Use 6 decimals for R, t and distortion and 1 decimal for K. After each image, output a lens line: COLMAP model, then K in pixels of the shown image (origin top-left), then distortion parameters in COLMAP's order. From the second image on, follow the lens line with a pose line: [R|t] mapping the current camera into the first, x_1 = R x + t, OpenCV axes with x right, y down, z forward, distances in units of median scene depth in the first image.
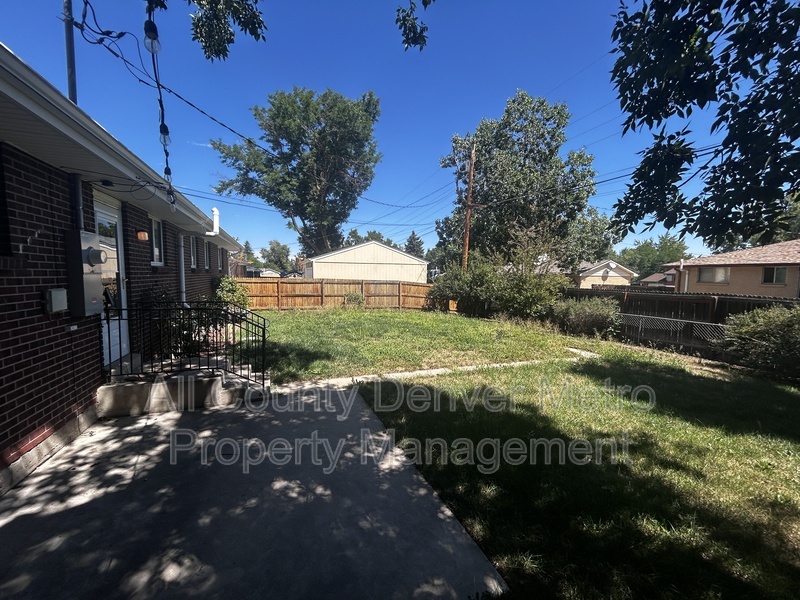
lens RADIAL K [[323.5, 0, 400.4], [0, 323.5, 299.6], [0, 0, 1]] dist [-0.000460, -0.000048]
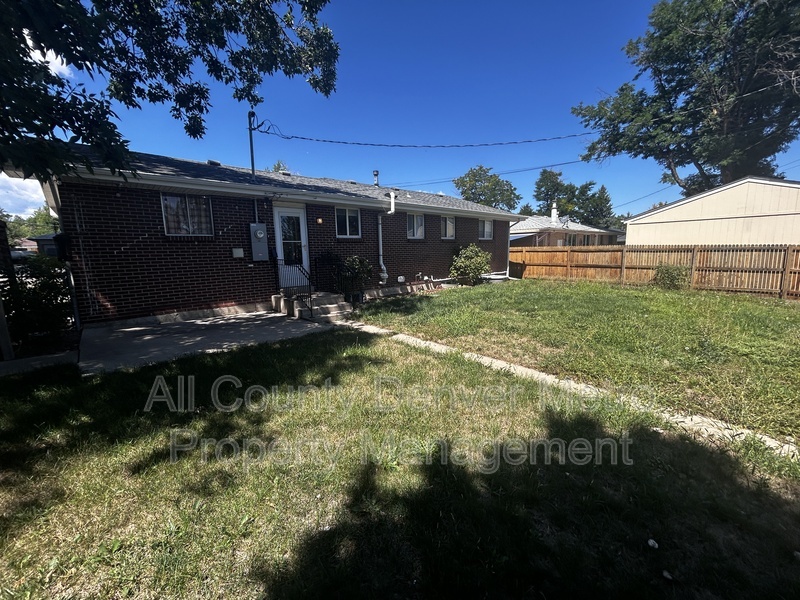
lens RADIAL K [[323.5, 0, 400.4], [0, 323.5, 299.6], [0, 0, 1]] dist [-0.000460, -0.000048]
pose [[0.354099, 0.121273, -0.927312, 0.299248], [-0.047411, 0.992609, 0.111708, 0.003567], [0.934006, 0.004409, 0.357231, 0.215258]]
